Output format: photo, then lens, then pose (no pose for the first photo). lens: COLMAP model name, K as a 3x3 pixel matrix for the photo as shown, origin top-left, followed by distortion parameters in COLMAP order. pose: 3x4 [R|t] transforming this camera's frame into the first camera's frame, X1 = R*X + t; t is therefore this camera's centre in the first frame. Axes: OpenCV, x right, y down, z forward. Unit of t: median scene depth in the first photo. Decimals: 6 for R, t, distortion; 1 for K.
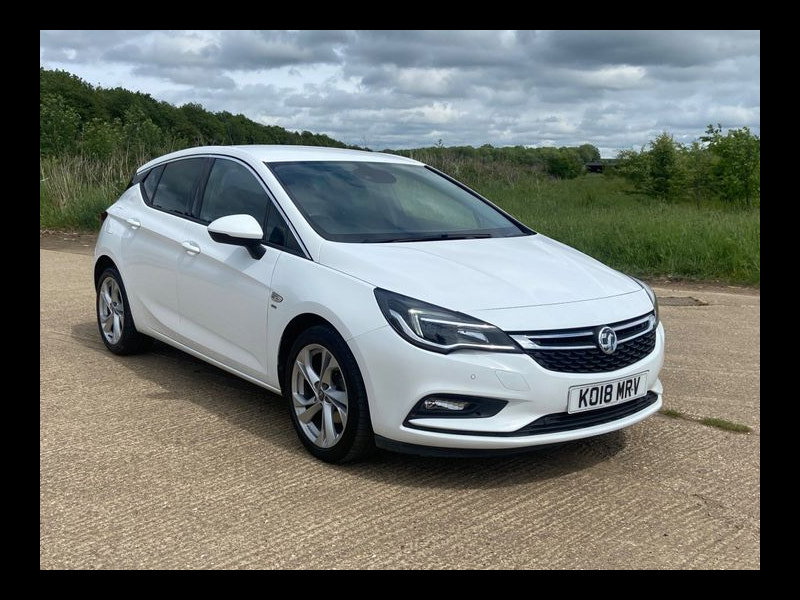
lens RADIAL K [[872.1, 0, 384.3], [0, 872.1, 300.4], [0, 0, 1]] dist [0.104956, -0.021561]
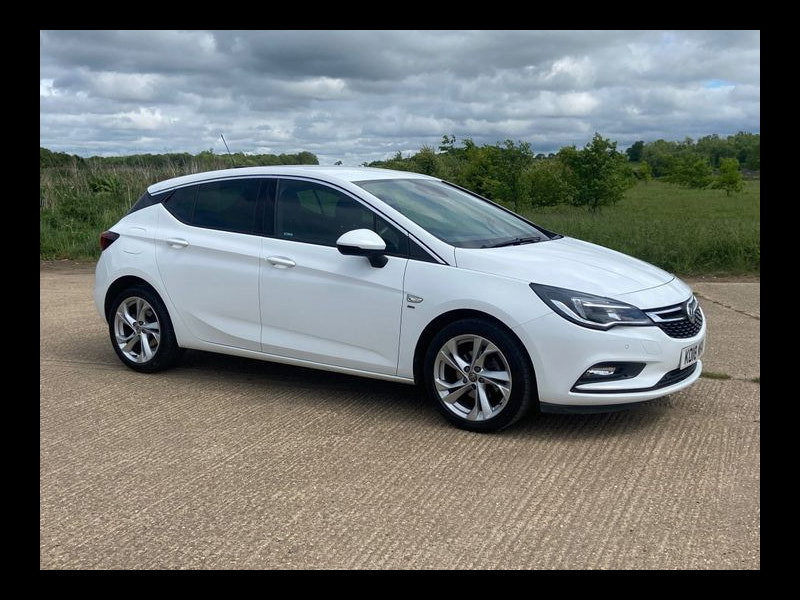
lens RADIAL K [[872.1, 0, 384.3], [0, 872.1, 300.4], [0, 0, 1]] dist [0.104956, -0.021561]
pose [[0.934827, -0.069557, 0.348226, -0.390084], [0.071575, 0.997410, 0.007084, -0.008578], [-0.347816, 0.018301, 0.937384, -0.049336]]
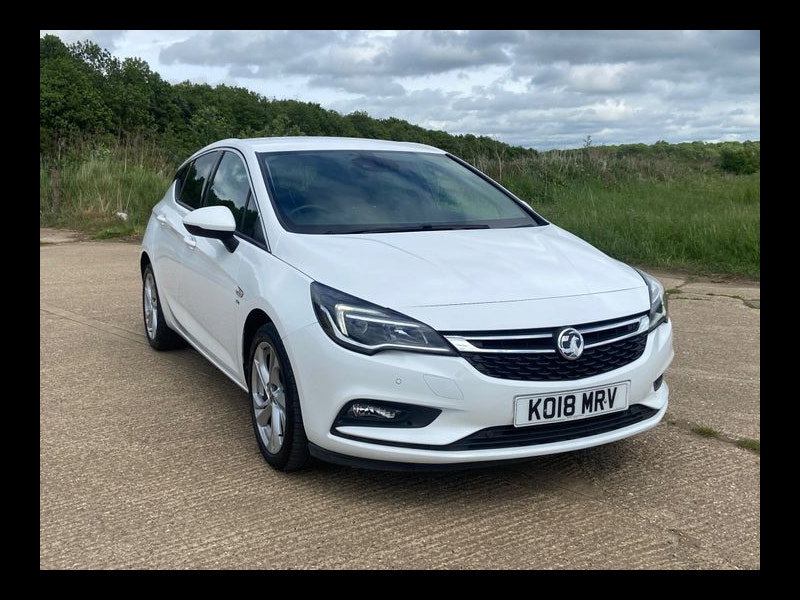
lens RADIAL K [[872.1, 0, 384.3], [0, 872.1, 300.4], [0, 0, 1]] dist [0.104956, -0.021561]
pose [[0.978875, 0.009892, -0.204218, 0.154767], [-0.010962, 0.999931, -0.004109, 0.005098], [0.204164, 0.006261, 0.978917, 0.073229]]
